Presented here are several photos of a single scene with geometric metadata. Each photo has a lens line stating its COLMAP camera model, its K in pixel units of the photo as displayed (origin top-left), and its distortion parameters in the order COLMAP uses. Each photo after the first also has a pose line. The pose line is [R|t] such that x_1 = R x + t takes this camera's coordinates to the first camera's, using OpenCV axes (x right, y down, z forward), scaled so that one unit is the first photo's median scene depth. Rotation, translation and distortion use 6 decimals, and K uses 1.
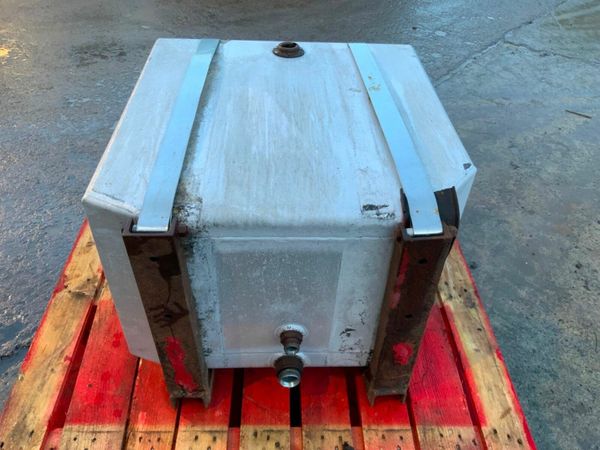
lens RADIAL K [[503.2, 0, 298.3], [0, 503.2, 224.4], [0, 0, 1]] dist [0.030561, -0.060288]
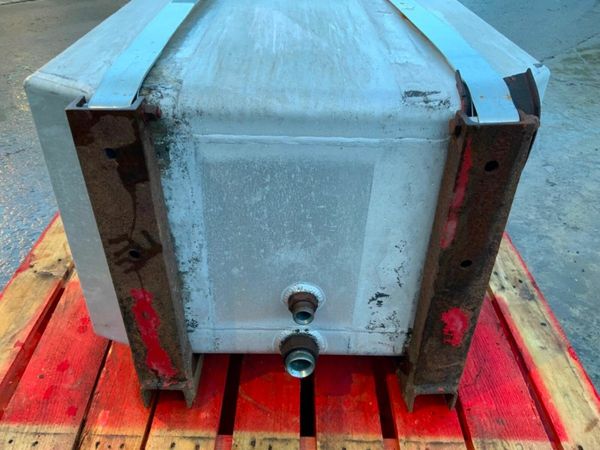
lens RADIAL K [[503.2, 0, 297.2], [0, 503.2, 224.8], [0, 0, 1]] dist [0.030561, -0.060288]
pose [[0.999456, 0.009850, -0.031475, -0.000203], [-0.013499, 0.992934, -0.117901, 0.187387], [0.030091, 0.118262, 0.992526, 0.235338]]
